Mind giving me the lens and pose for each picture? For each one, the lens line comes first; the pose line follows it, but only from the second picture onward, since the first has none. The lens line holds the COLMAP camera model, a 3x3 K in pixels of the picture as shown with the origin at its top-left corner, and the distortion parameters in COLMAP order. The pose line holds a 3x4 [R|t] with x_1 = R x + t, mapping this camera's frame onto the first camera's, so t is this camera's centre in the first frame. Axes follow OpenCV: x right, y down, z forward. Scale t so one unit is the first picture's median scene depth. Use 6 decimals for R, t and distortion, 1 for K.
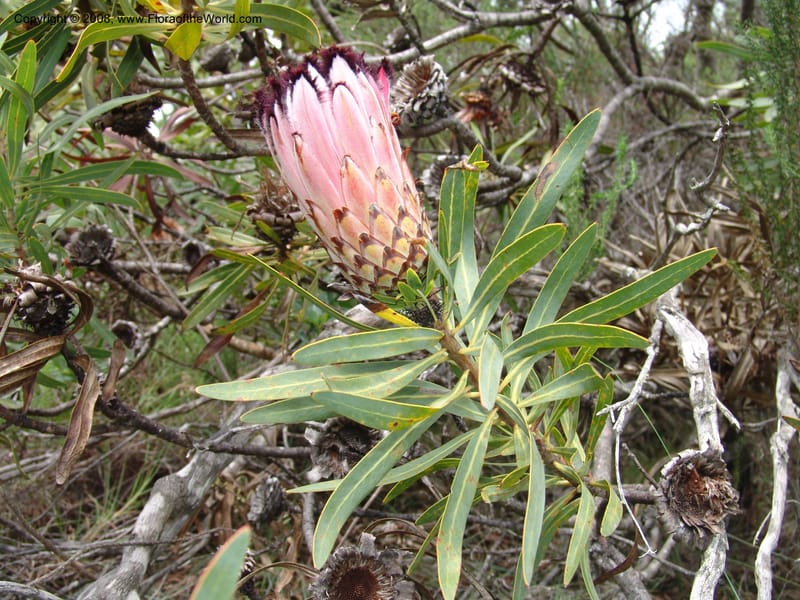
lens RADIAL K [[720.0, 0, 400.0], [0, 720.0, 300.0], [0, 0, 1]] dist [0.139687, -0.412650]
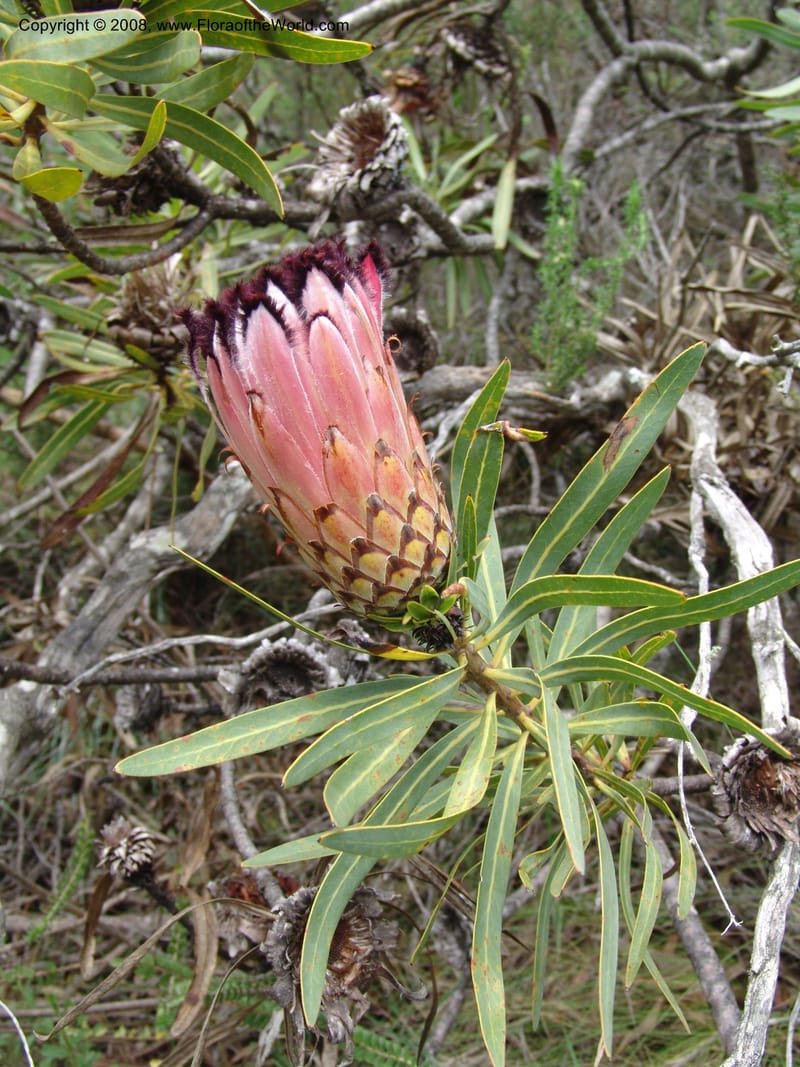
lens RADIAL K [[960.4, 0, 368.7], [0, 960.4, 533.3], [0, 0, 1]] dist [0.139687, -0.412650]
pose [[0.996424, -0.028354, 0.079594, -0.108988], [0.011574, 0.978937, 0.203835, -0.271857], [-0.083697, -0.202185, 0.975764, 0.120712]]
